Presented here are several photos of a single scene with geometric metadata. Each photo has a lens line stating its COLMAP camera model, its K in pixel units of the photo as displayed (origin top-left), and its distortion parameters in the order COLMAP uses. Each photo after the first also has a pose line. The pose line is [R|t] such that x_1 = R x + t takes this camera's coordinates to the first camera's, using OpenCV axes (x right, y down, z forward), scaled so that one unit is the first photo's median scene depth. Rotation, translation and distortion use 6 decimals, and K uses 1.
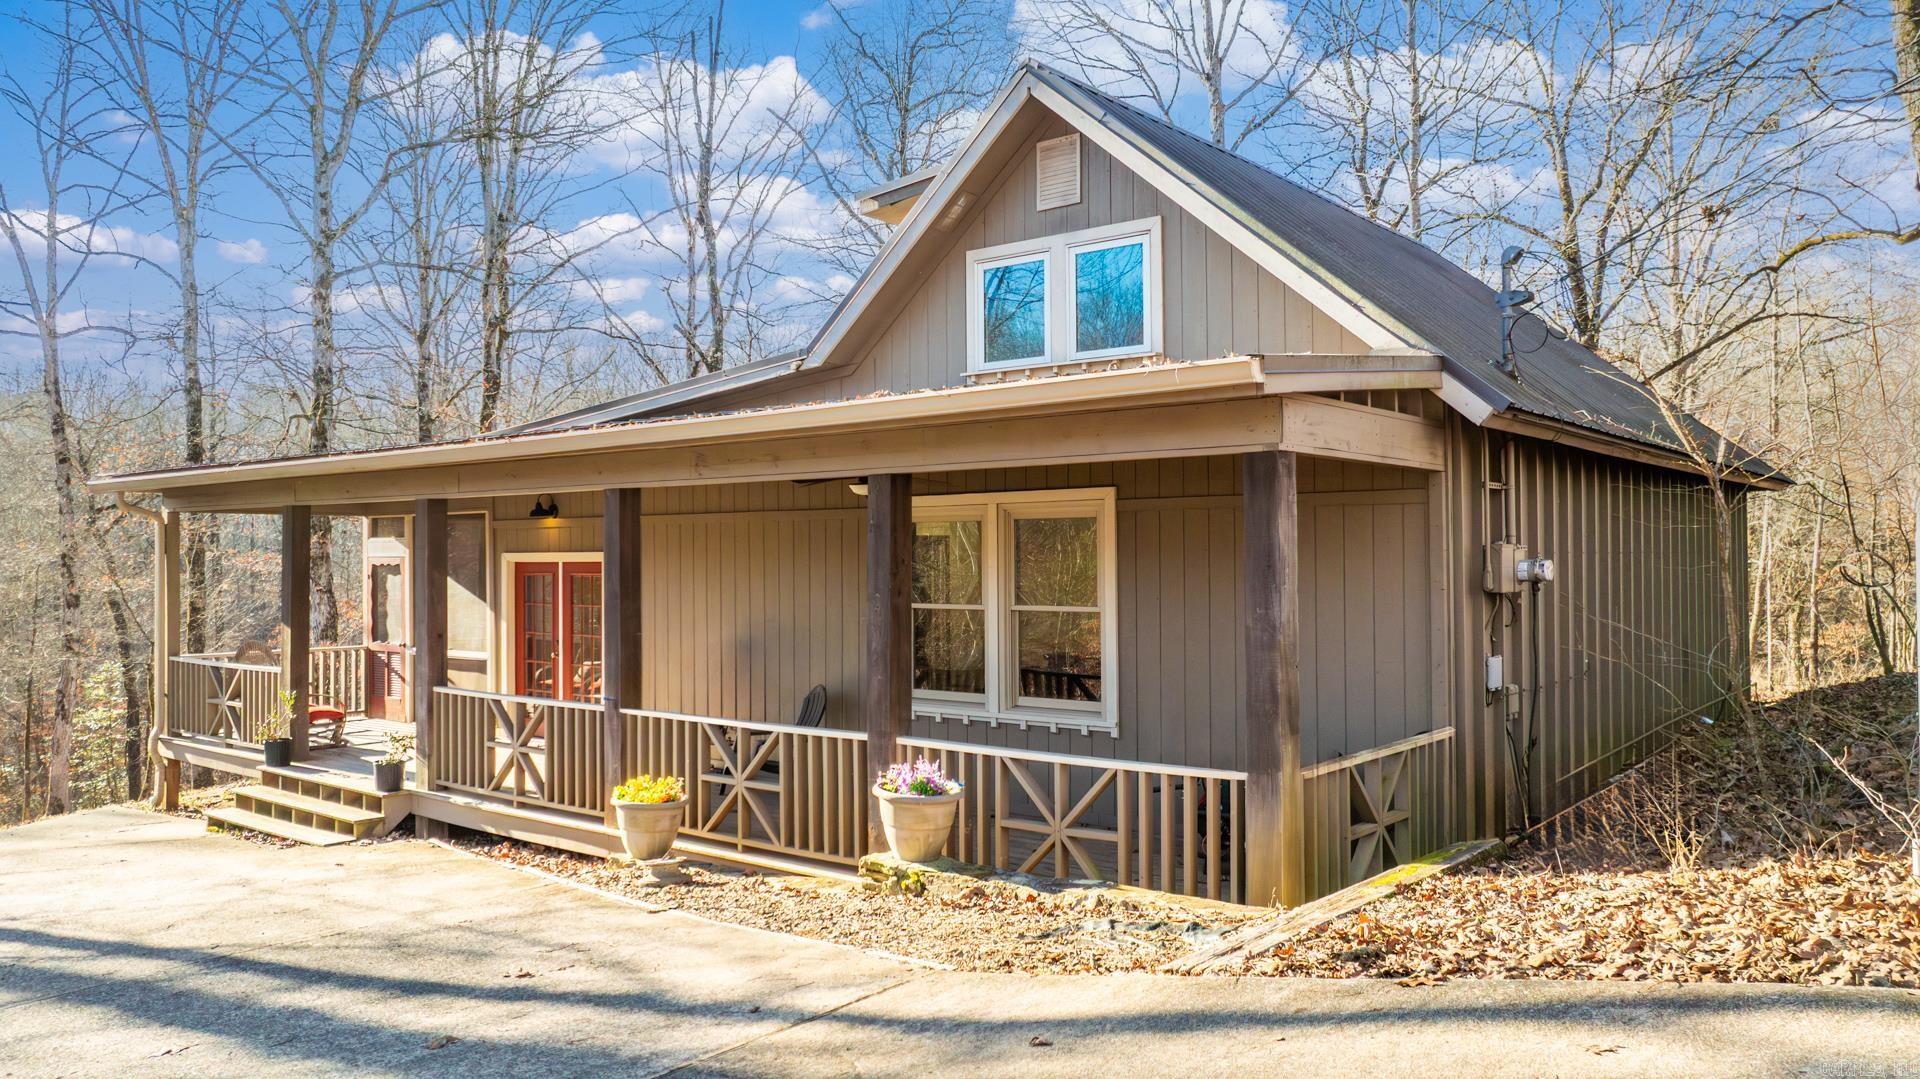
lens RADIAL K [[1370.5, 0, 960.0], [0, 1370.5, 539.5], [0, 0, 1]] dist [-0.057093, 0.062251]
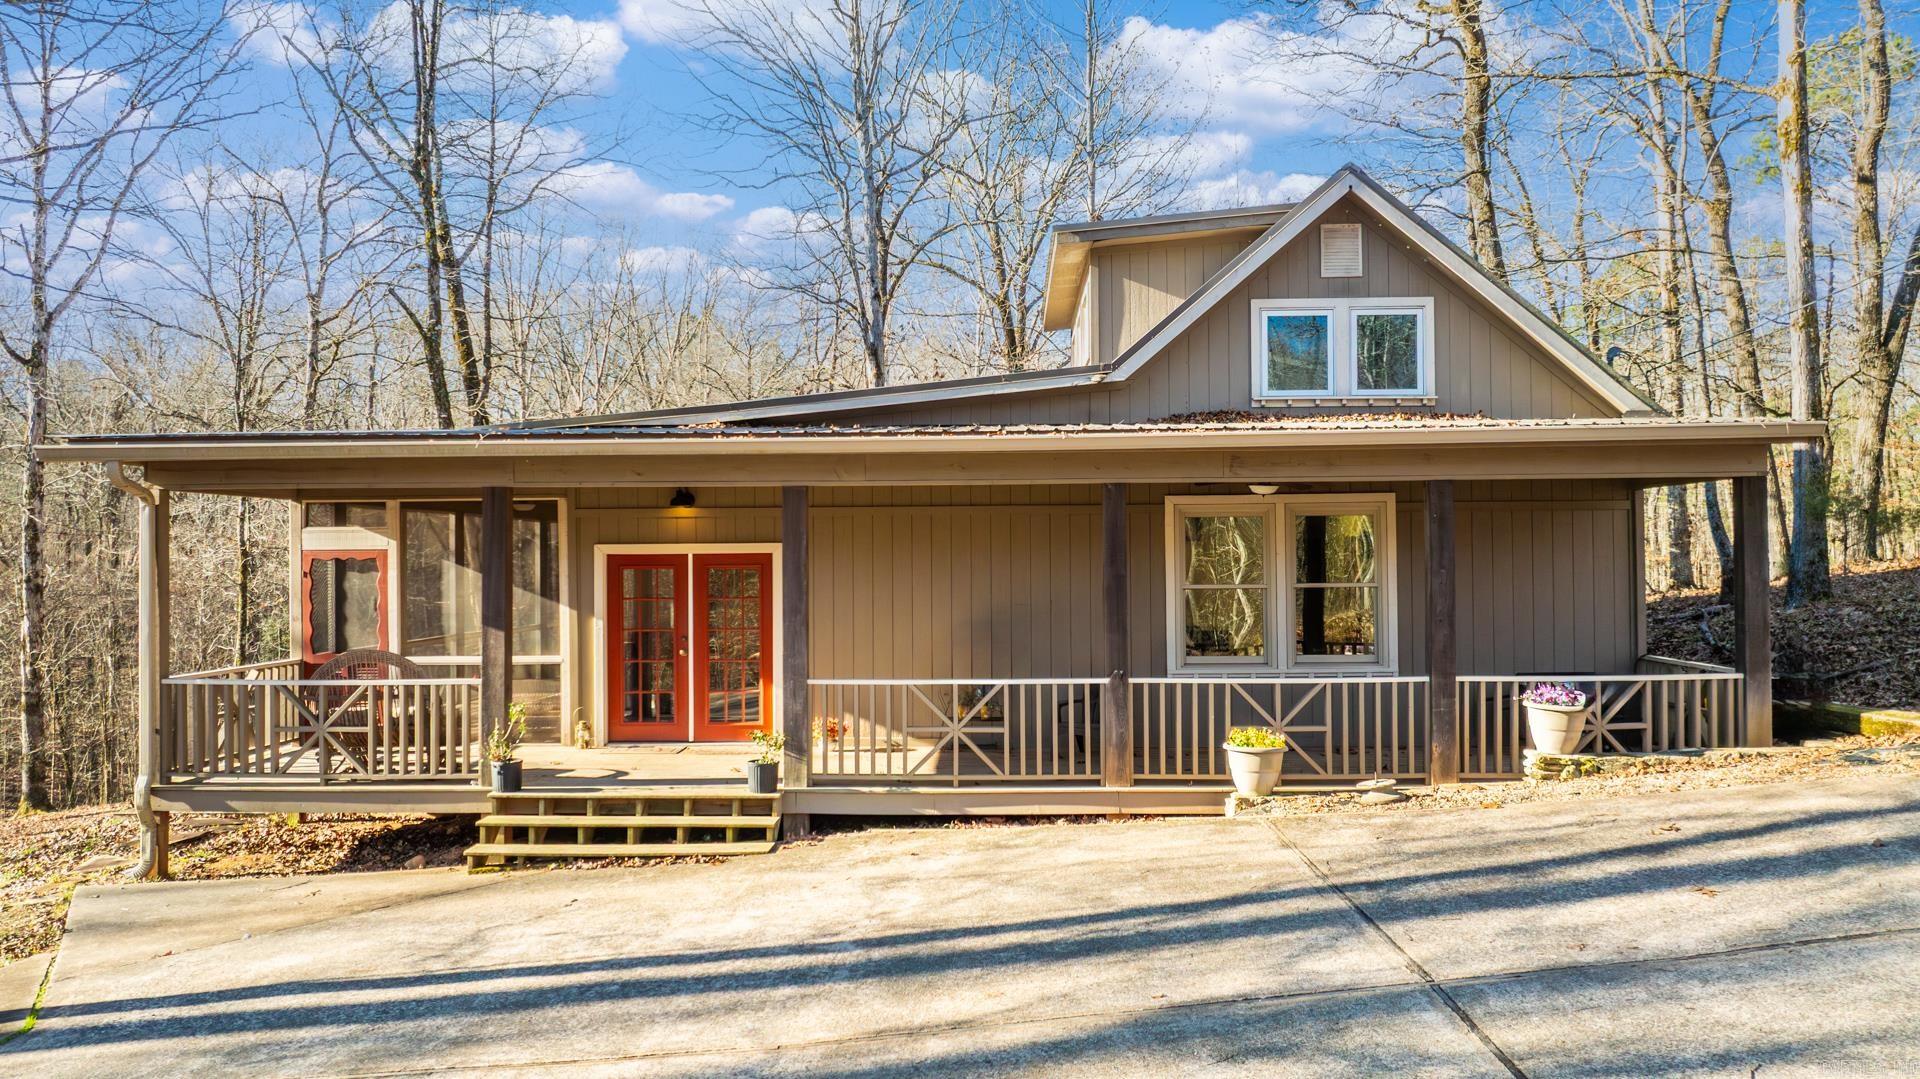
lens RADIAL K [[1377.2, 0, 960.0], [0, 1377.2, 539.5], [0, 0, 1]] dist [-0.022420, 0.001236]
pose [[0.798639, 0.004719, 0.601792, -1.005924], [-0.002508, 0.999987, -0.004513, 0.014235], [-0.601805, 0.002095, 0.798640, 0.172407]]
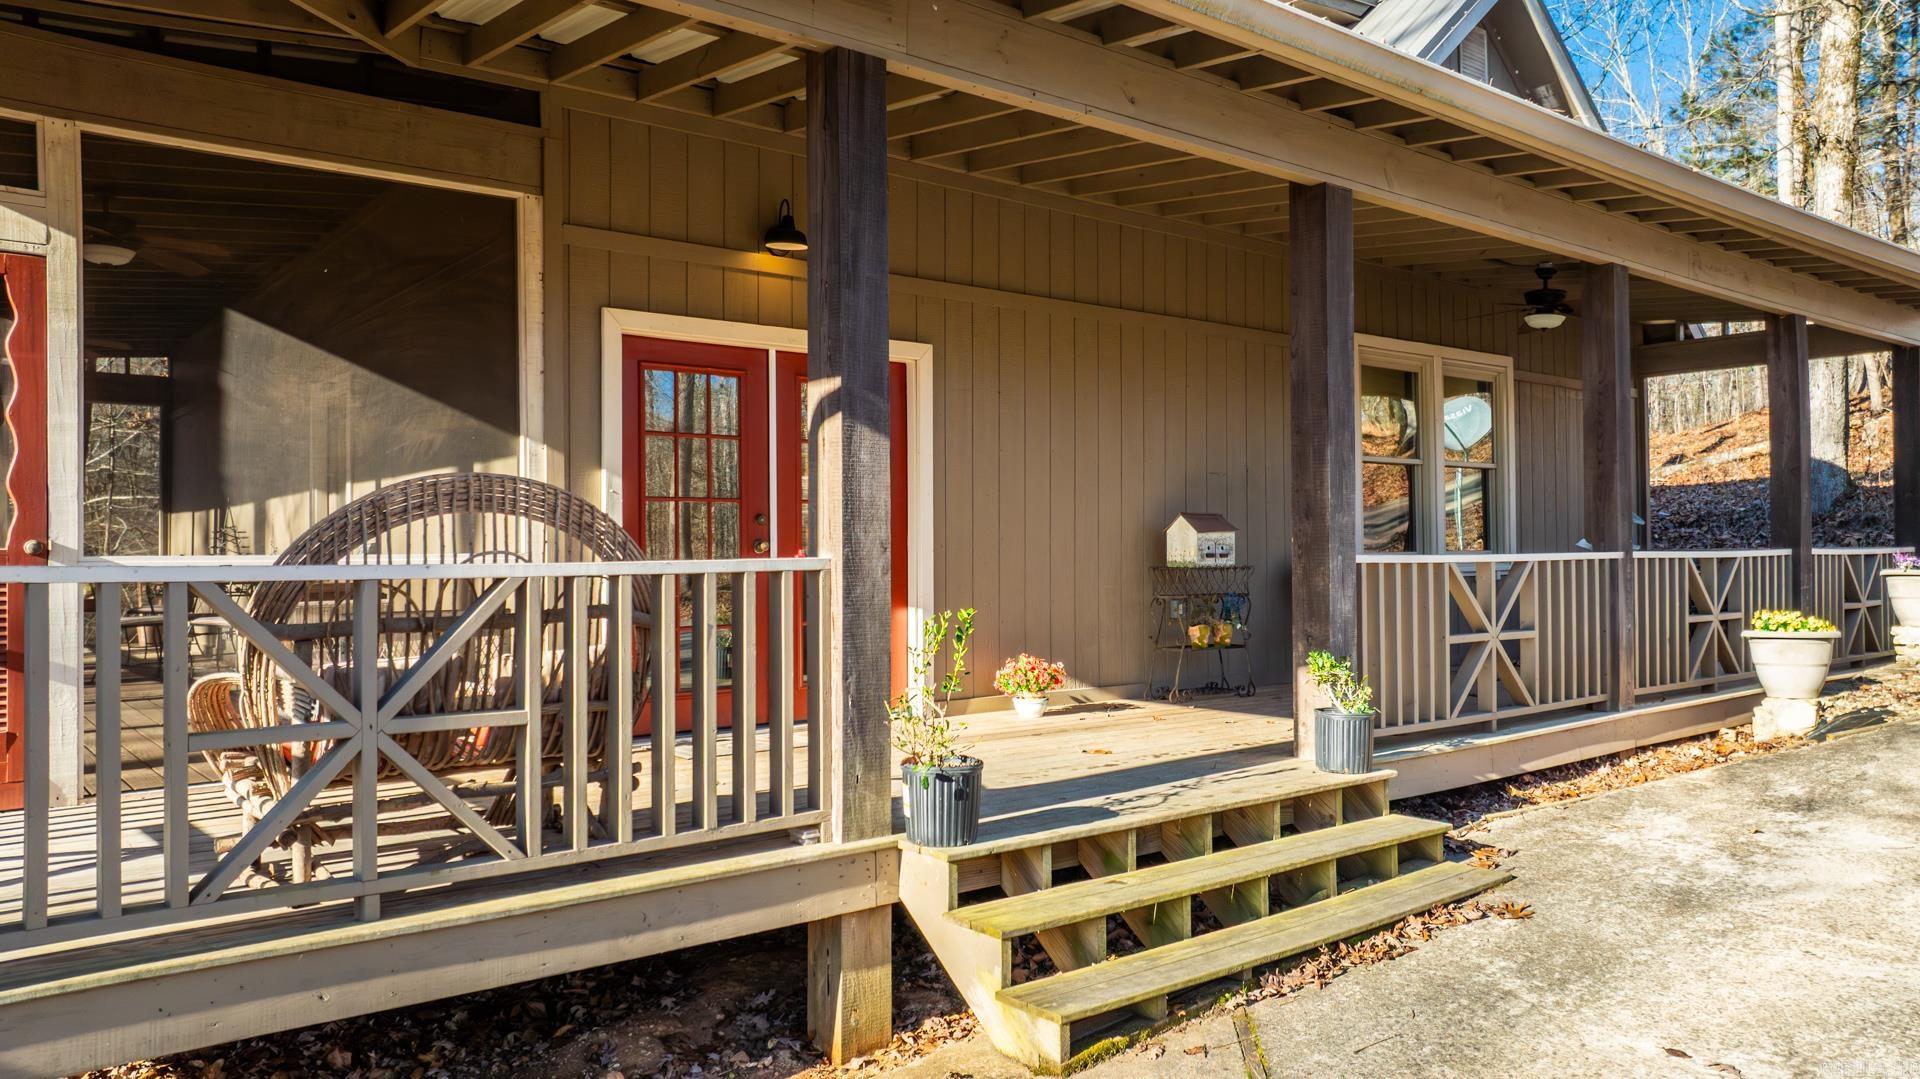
lens RADIAL K [[1377.2, 0, 960.0], [0, 1377.2, 539.5], [0, 0, 1]] dist [-0.022420, 0.001236]
pose [[0.206767, 0.011935, 0.978317, -1.047274], [-0.004045, 0.999927, -0.011344, 0.122533], [-0.978382, -0.001612, 0.206800, 1.168859]]
